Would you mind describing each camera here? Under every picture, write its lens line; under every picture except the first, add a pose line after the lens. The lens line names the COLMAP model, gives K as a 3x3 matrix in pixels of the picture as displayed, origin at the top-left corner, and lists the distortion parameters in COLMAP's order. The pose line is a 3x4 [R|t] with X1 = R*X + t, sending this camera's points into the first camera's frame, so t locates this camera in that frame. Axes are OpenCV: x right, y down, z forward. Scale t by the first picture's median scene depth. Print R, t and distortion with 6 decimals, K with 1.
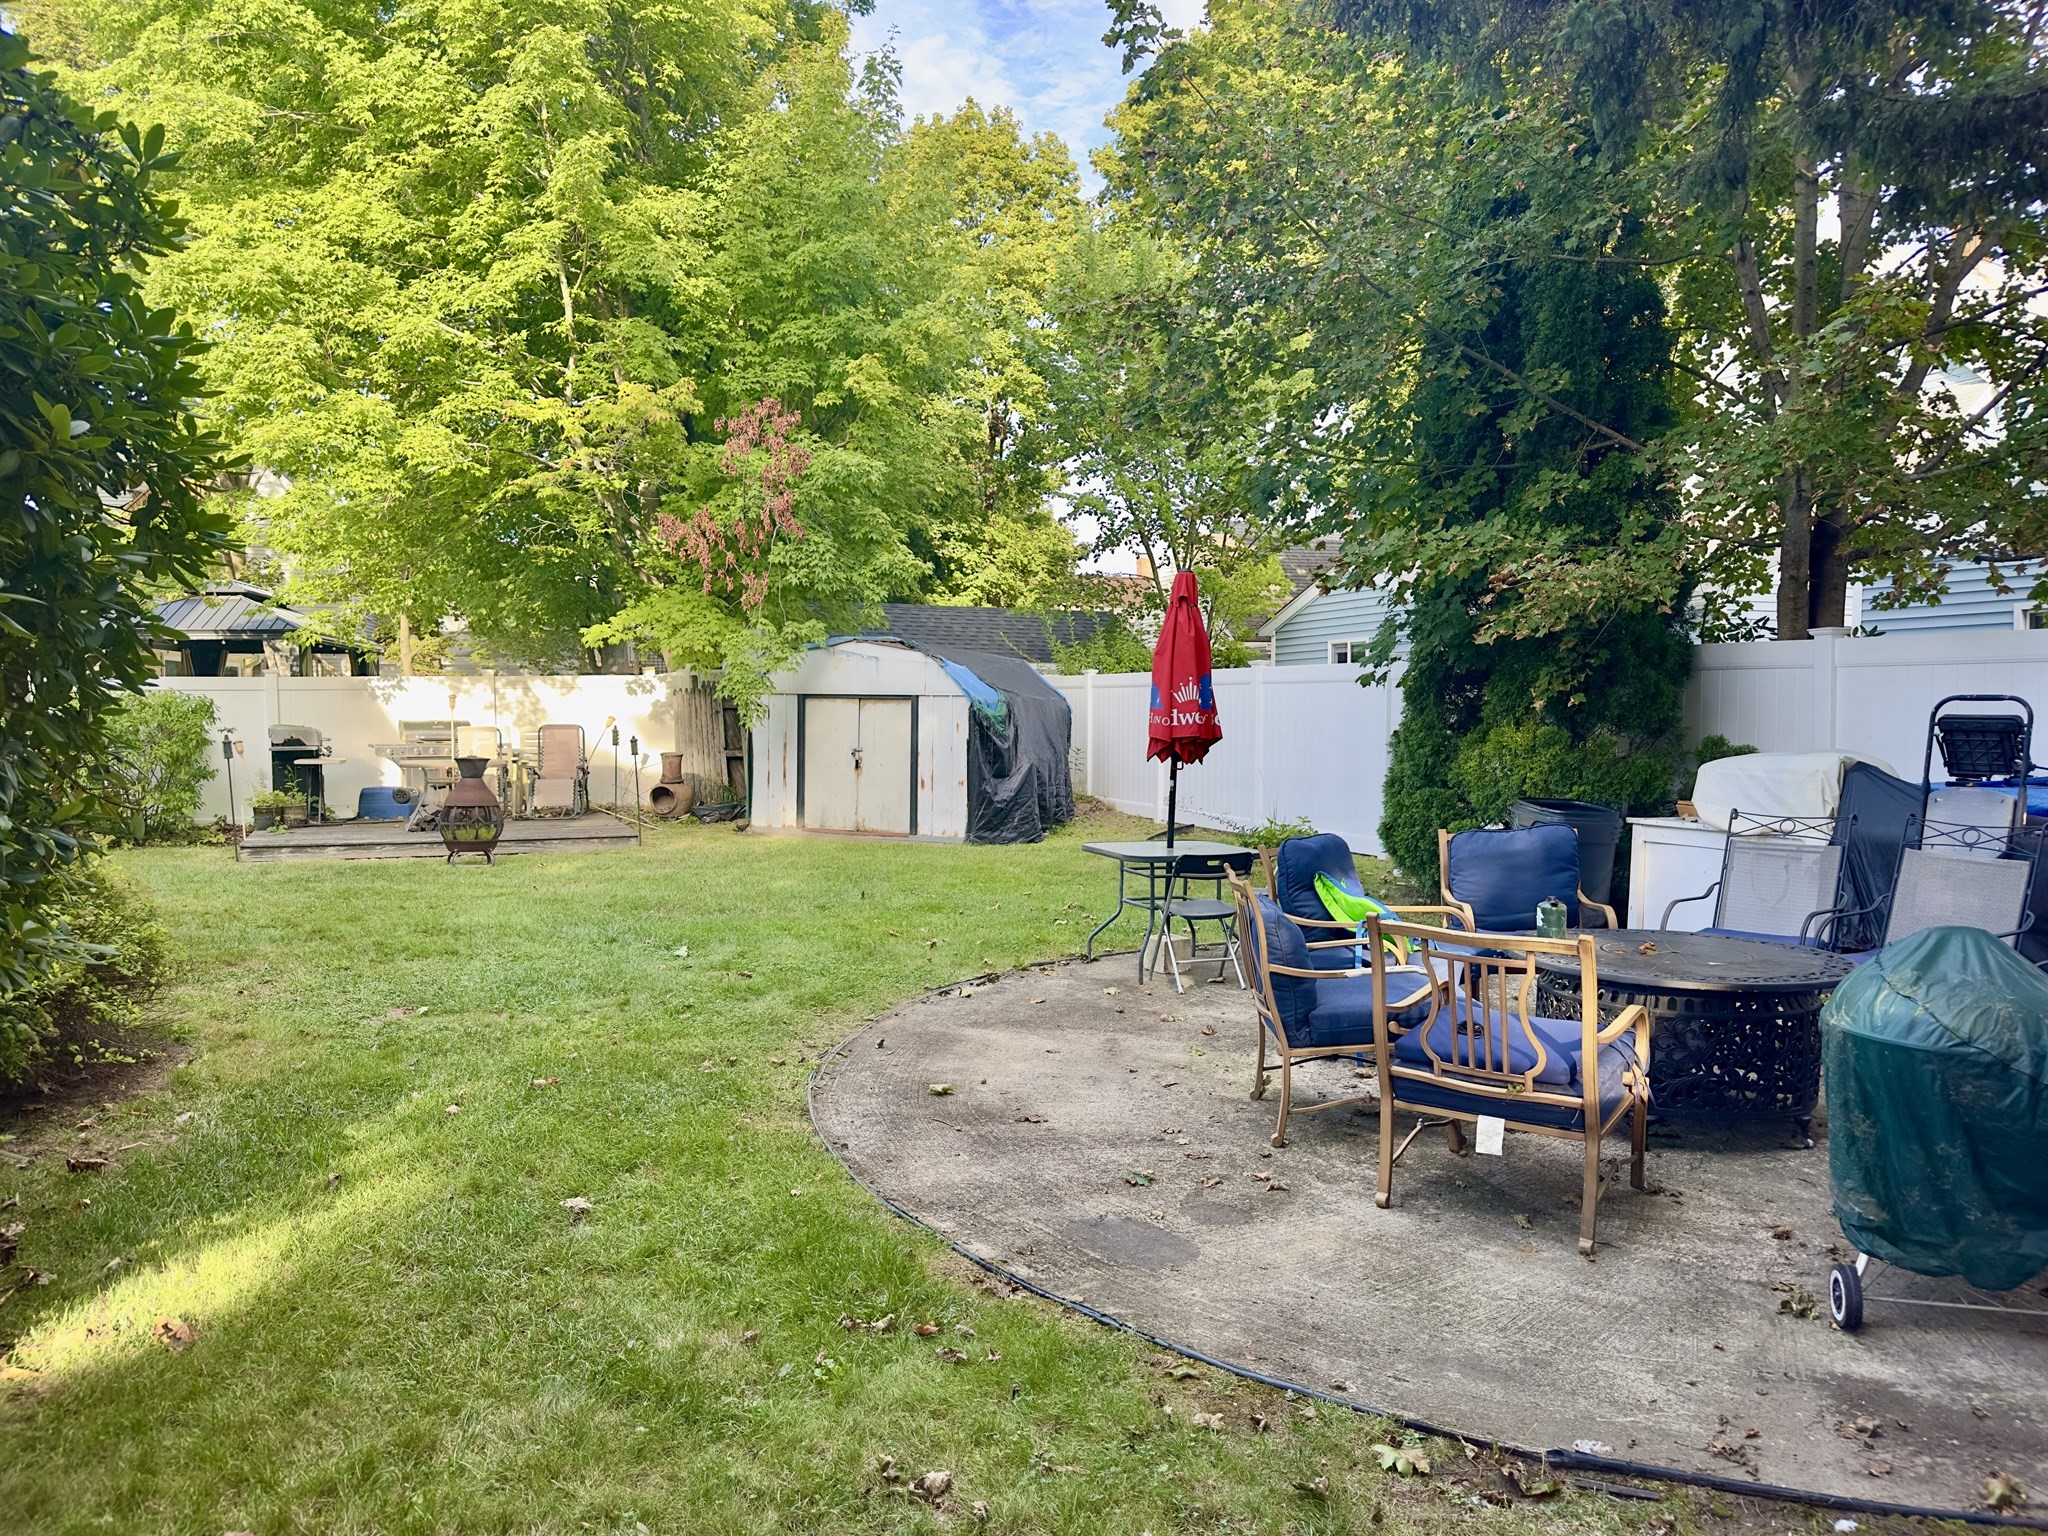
lens RADIAL K [[1462.4, 0, 1015.8], [0, 1462.4, 781.1], [0, 0, 1]] dist [0.084468, -0.116131]
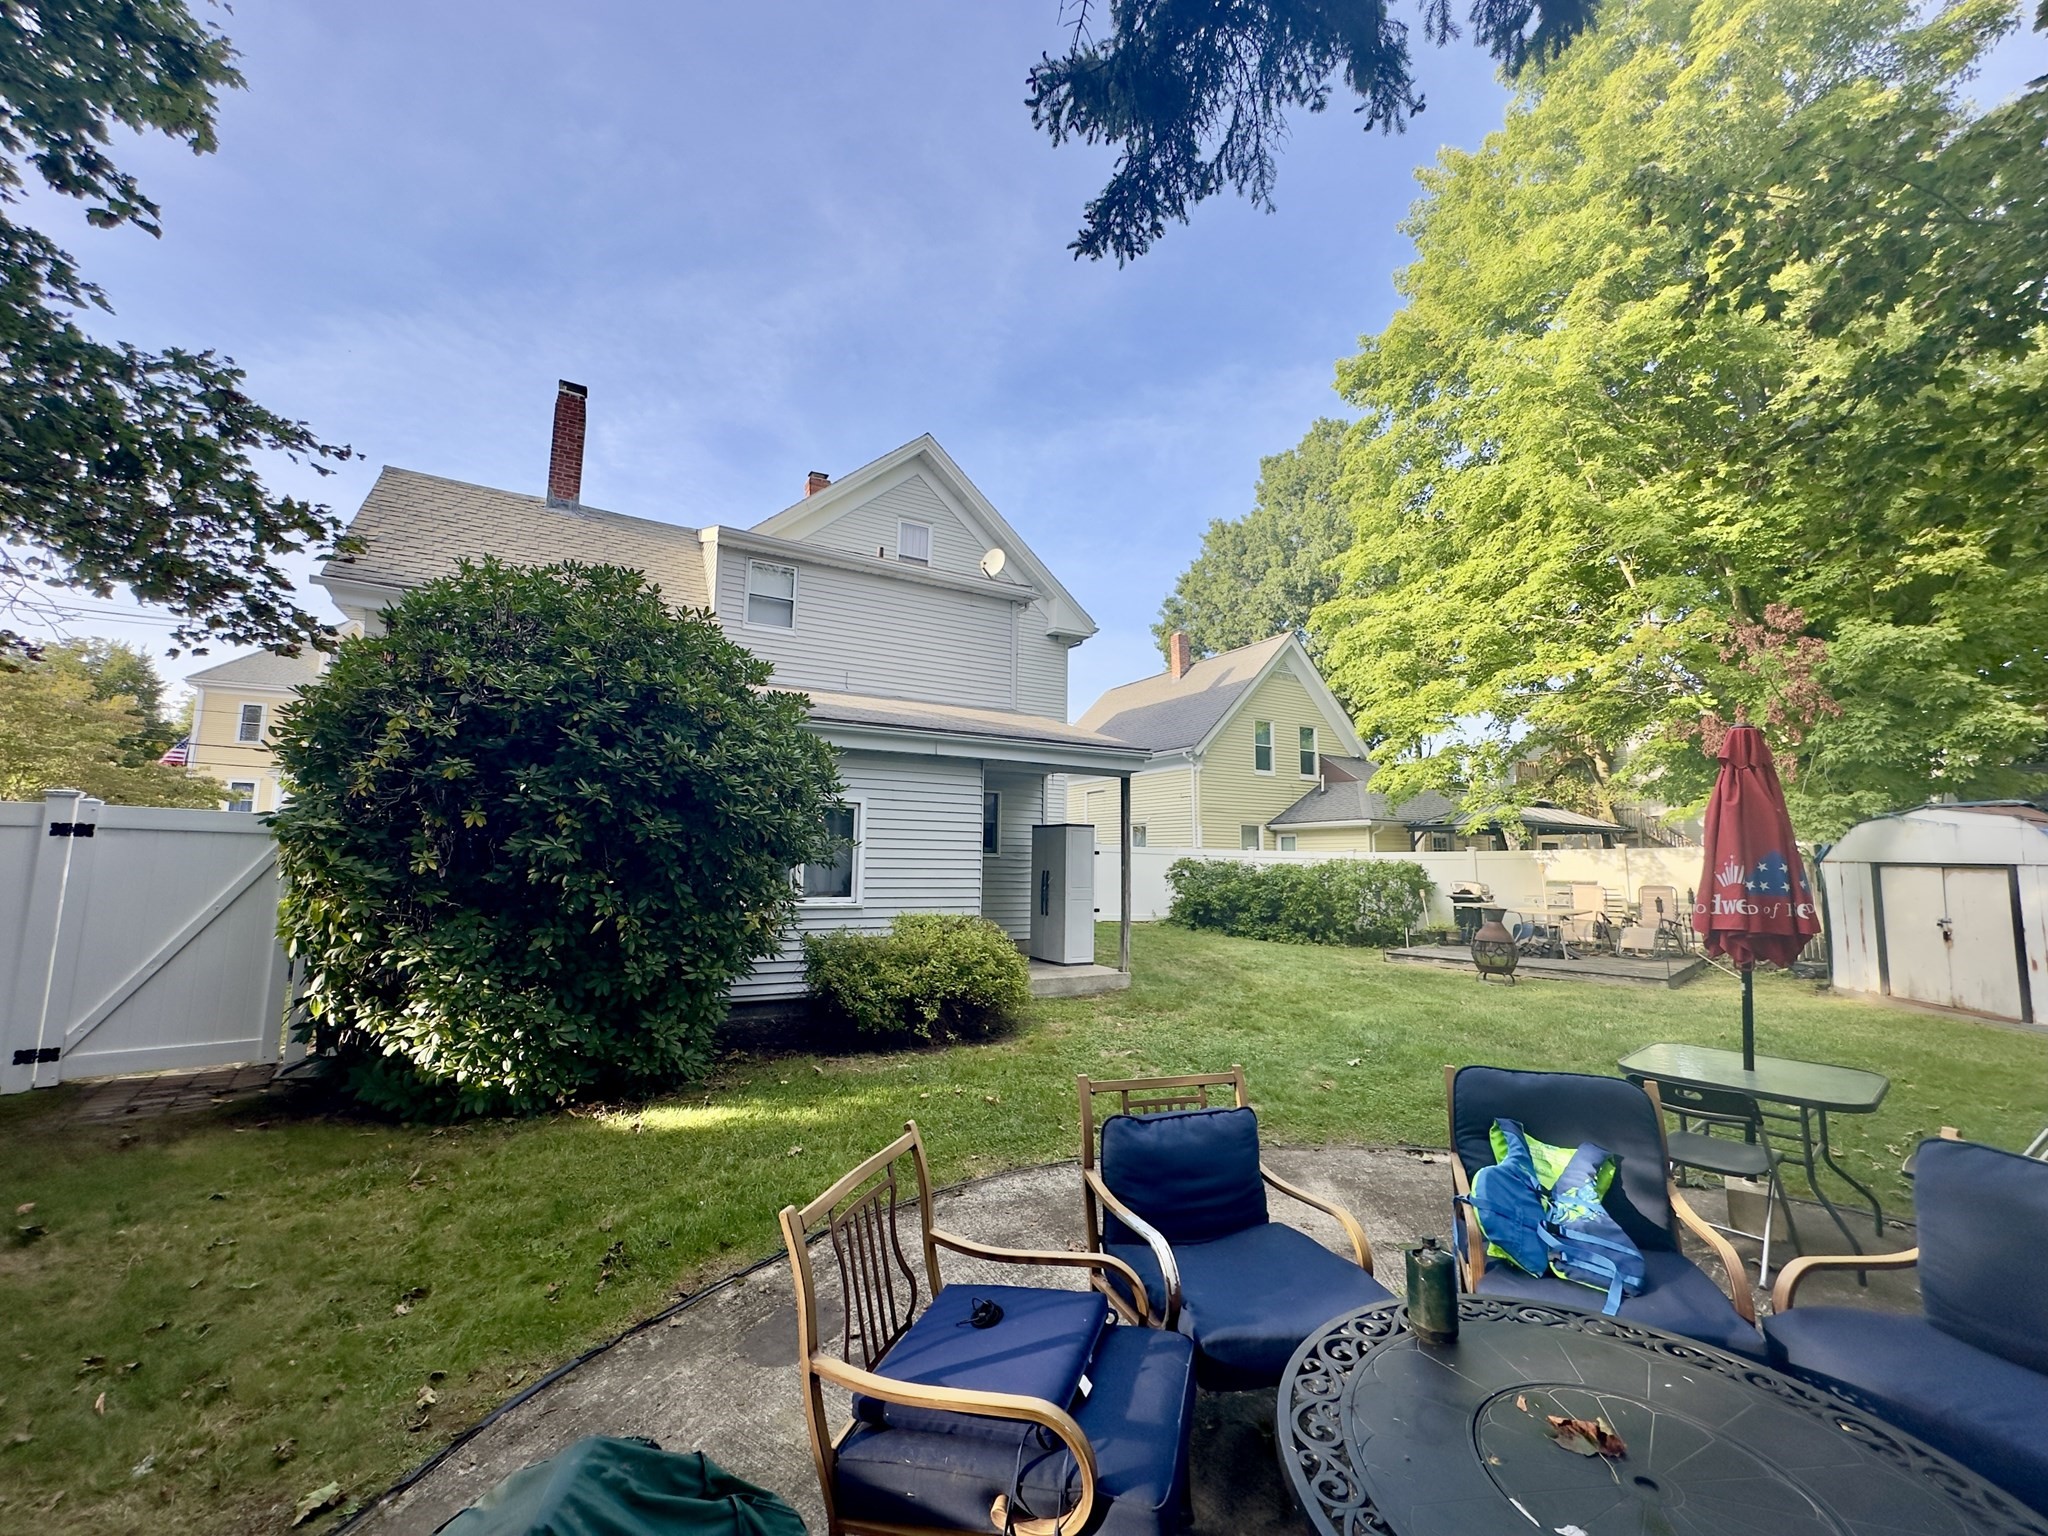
lens RADIAL K [[826.2, 0, 1024.4], [0, 826.2, 761.7], [0, 0, 1]] dist [0.003124, 0.000052]
pose [[0.318158, -0.110677, -0.941555, 0.180221], [-0.052446, 0.989586, -0.134045, -0.016032], [0.946586, 0.092029, 0.309040, 0.196876]]
